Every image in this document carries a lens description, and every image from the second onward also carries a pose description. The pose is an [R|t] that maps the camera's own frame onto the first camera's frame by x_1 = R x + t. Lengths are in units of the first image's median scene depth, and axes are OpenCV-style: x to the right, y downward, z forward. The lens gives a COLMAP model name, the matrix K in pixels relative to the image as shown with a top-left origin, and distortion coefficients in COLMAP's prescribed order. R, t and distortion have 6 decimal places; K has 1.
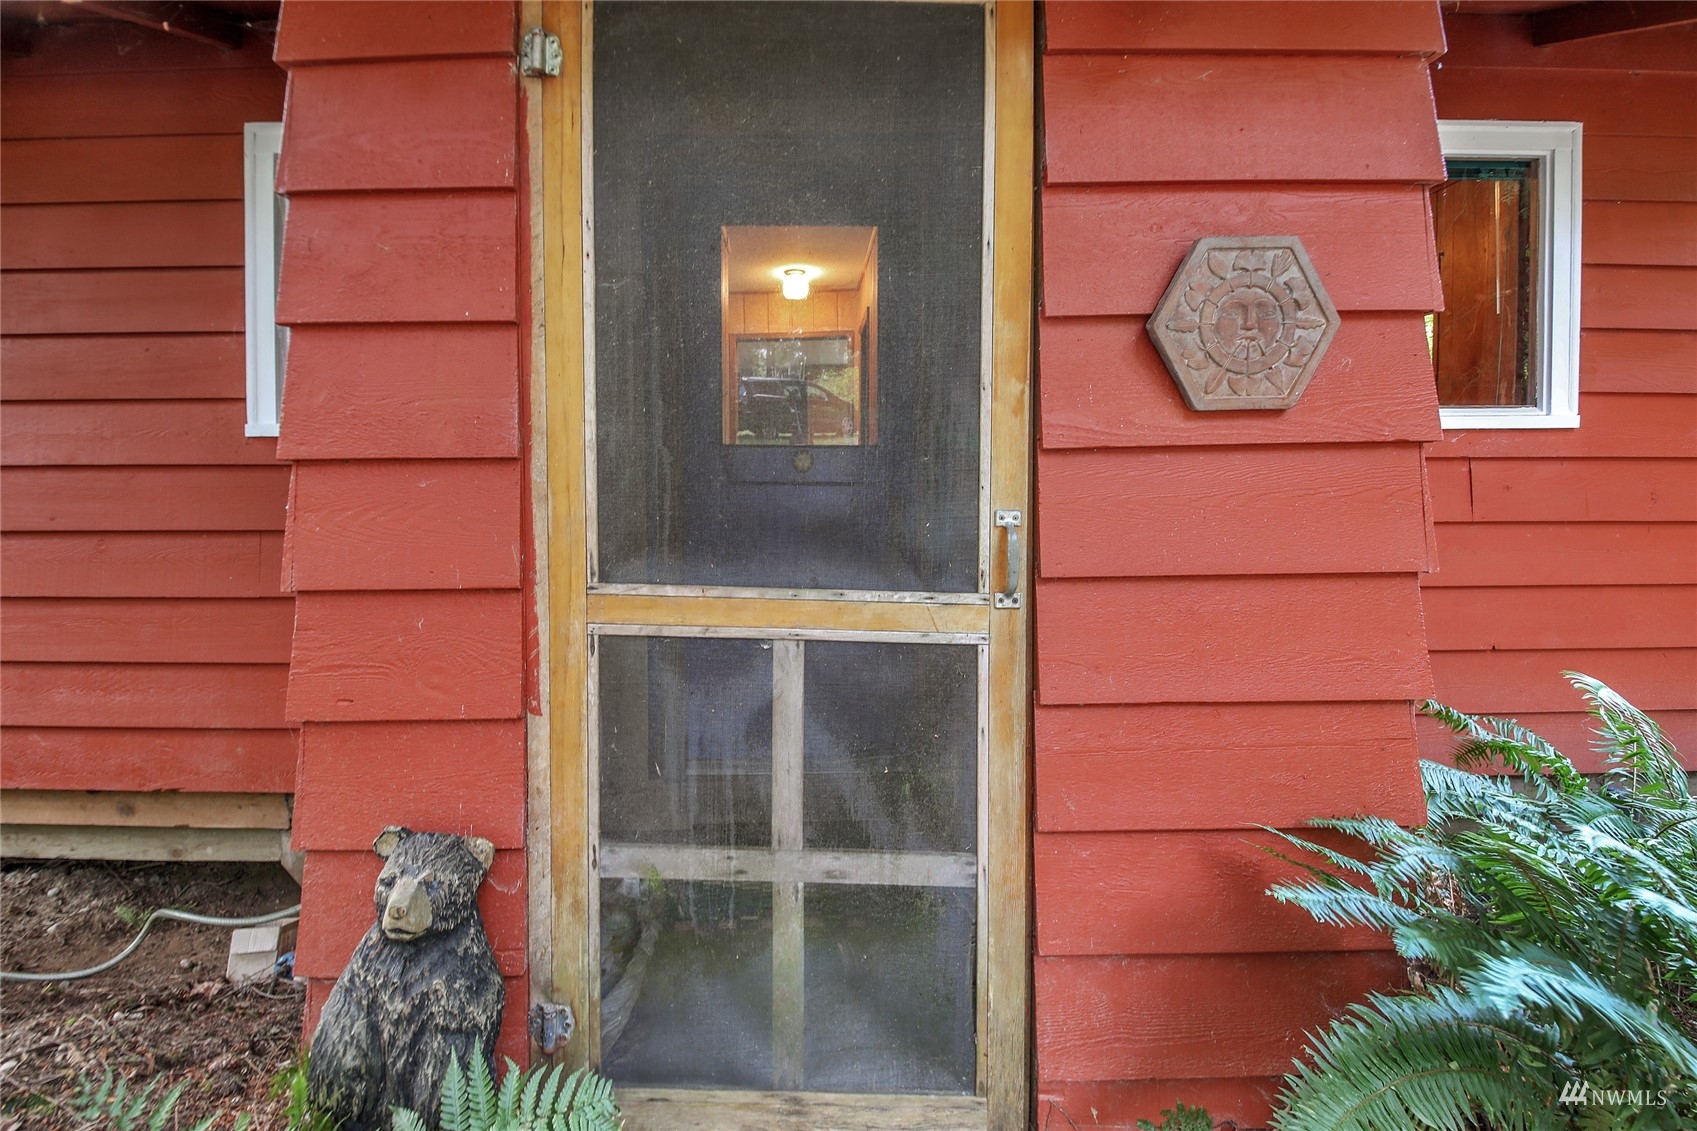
lens RADIAL K [[759.5, 0, 848.5], [0, 759.5, 565.5], [0, 0, 1]] dist [-0.000493, -0.000055]
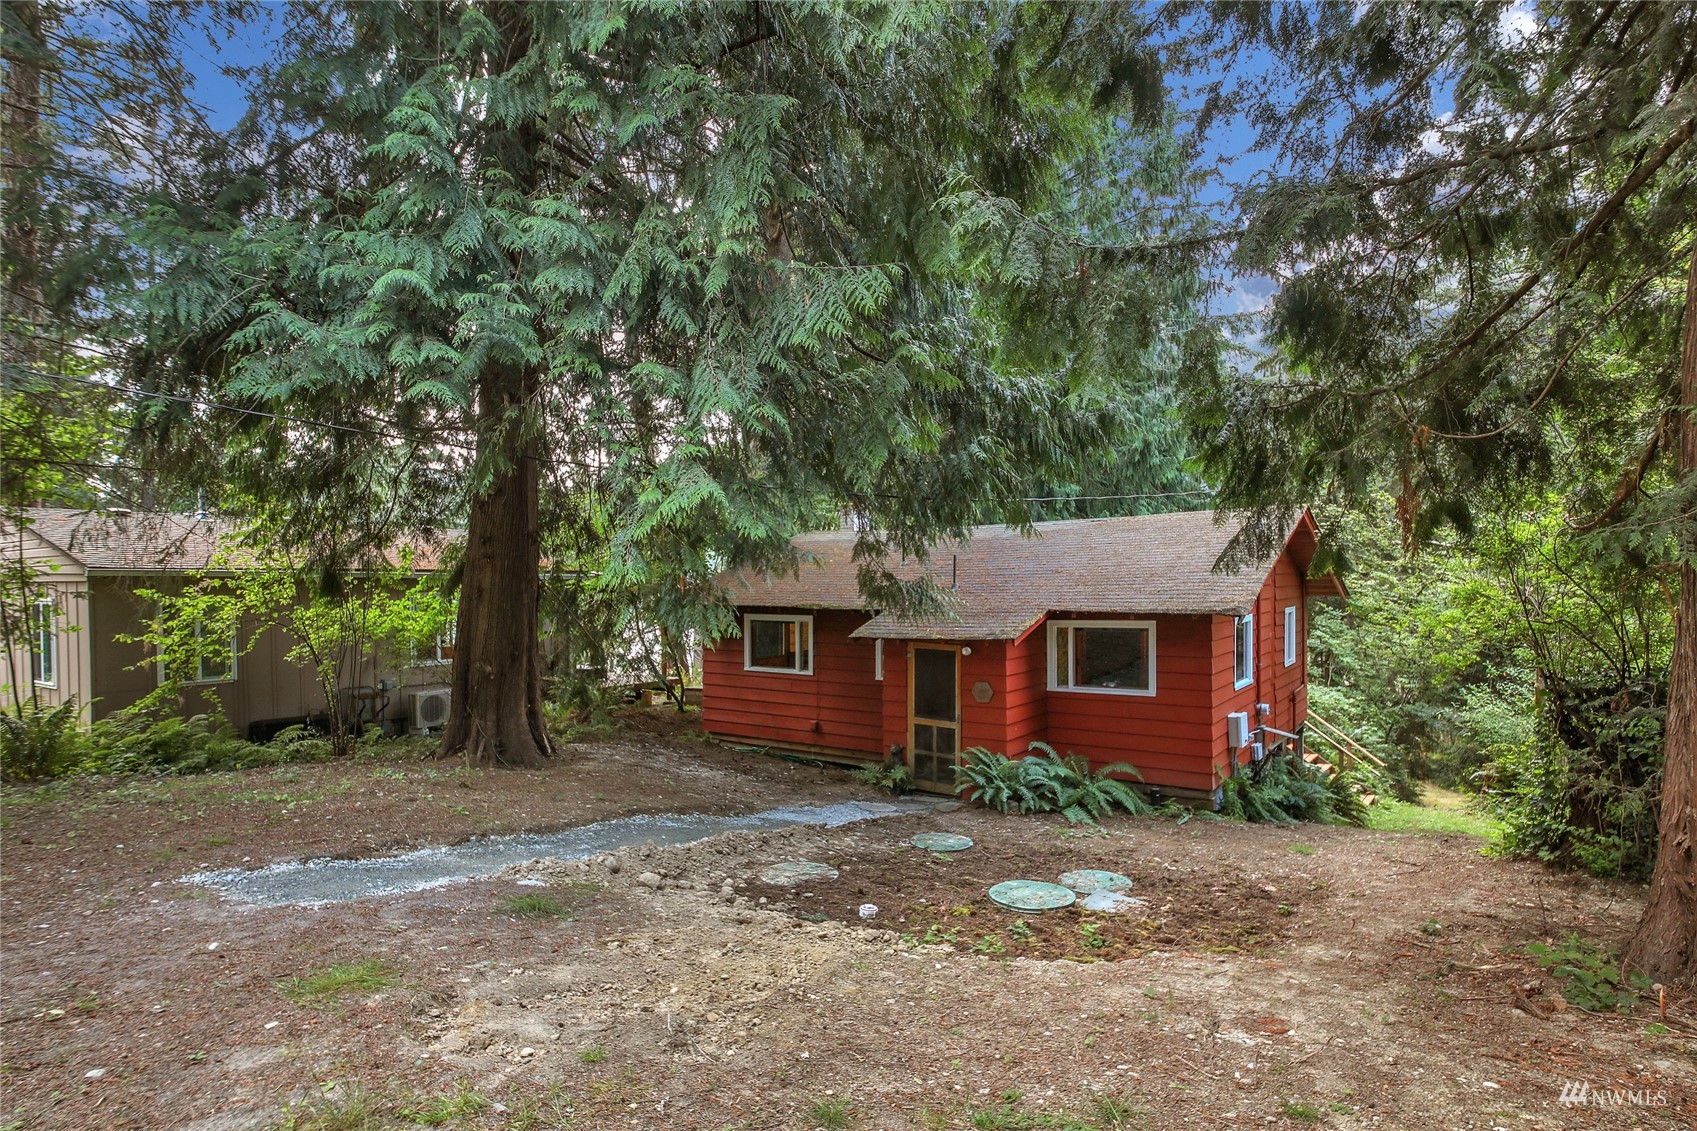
lens RADIAL K [[911.5, 0, 848.5], [0, 911.5, 565.5], [0, 0, 1]] dist [0.000778, 0.000066]
pose [[0.802058, -0.011996, -0.597126, 5.025807], [-0.009774, 0.999401, -0.033206, -1.288841], [0.597167, 0.032470, 0.801460, -7.436646]]
